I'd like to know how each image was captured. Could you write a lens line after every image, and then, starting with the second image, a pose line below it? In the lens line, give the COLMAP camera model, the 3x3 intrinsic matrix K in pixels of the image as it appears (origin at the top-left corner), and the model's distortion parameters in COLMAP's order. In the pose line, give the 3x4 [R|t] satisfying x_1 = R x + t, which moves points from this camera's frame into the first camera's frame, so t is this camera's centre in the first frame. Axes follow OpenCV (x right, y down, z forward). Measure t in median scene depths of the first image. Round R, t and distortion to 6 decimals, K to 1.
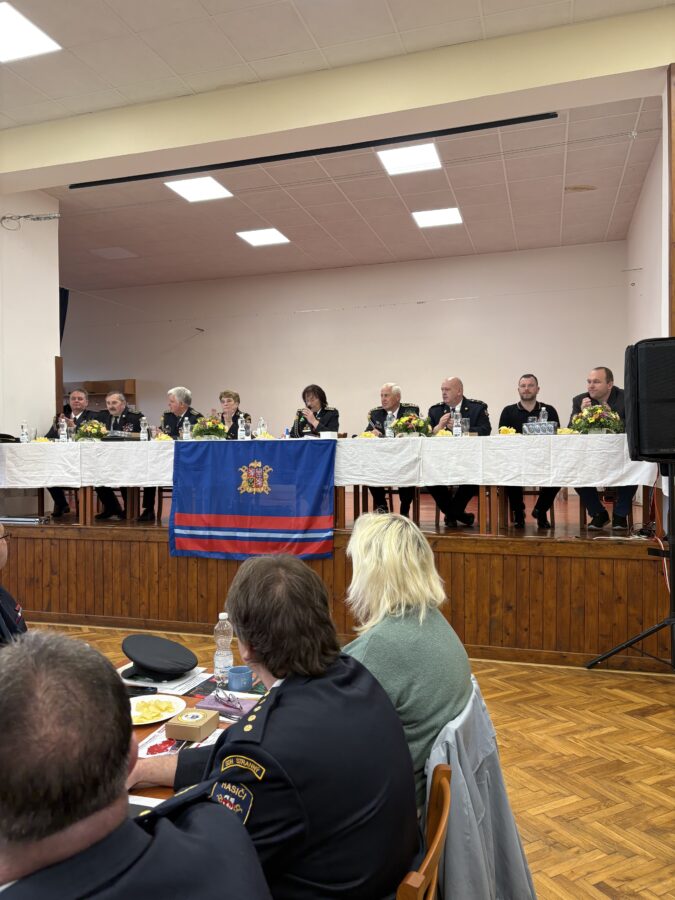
lens RADIAL K [[683.0, 0, 334.7], [0, 683.0, 450.5], [0, 0, 1]] dist [0.034802, 0.000457]
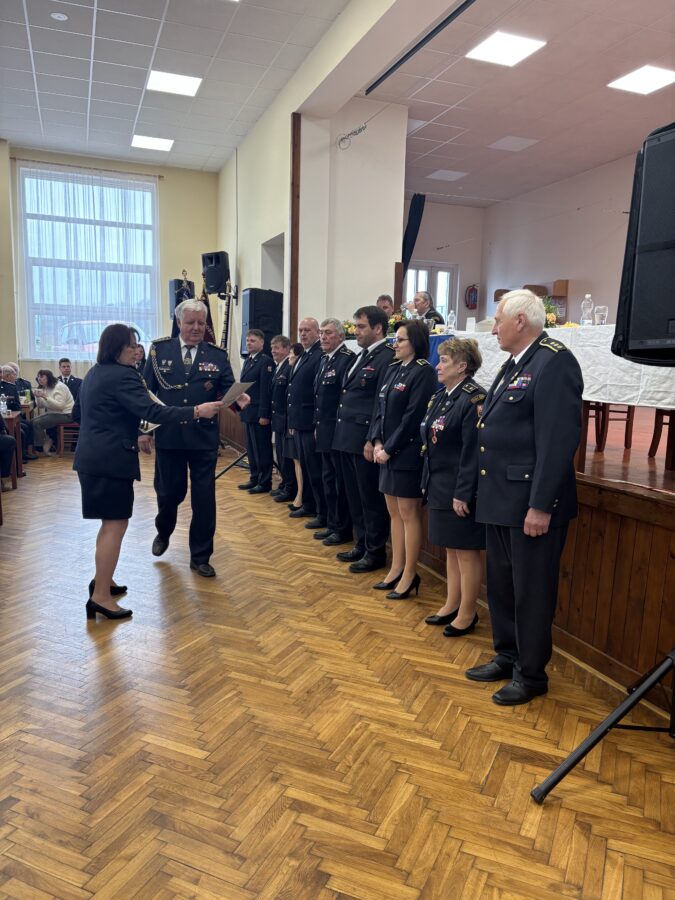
lens RADIAL K [[672.2, 0, 334.3], [0, 672.2, 460.5], [0, 0, 1]] dist [0.038260, -0.037413]
pose [[0.620986, 0.136595, -0.771828, 0.520849], [-0.024623, 0.987612, 0.154973, 0.010688], [0.783435, -0.077231, 0.616656, 0.329452]]
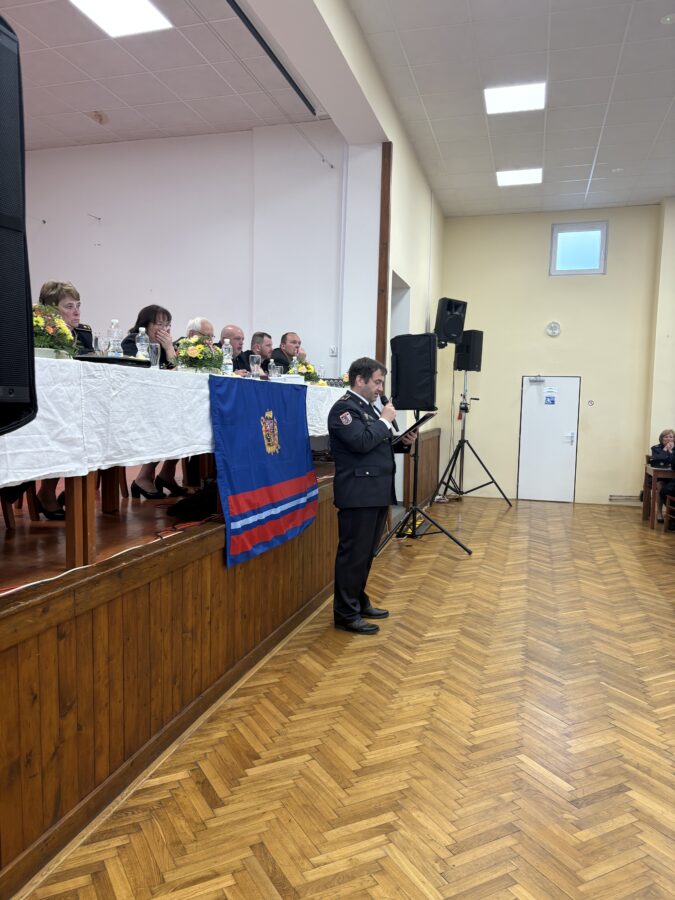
lens RADIAL K [[681.1, 0, 330.6], [0, 681.1, 454.4], [0, 0, 1]] dist [0.050049, -0.054720]
pose [[-0.021431, -0.068437, 0.997425, -0.800677], [-0.024853, 0.997383, 0.067900, 0.011416], [-0.999461, -0.023334, -0.023075, 0.897954]]
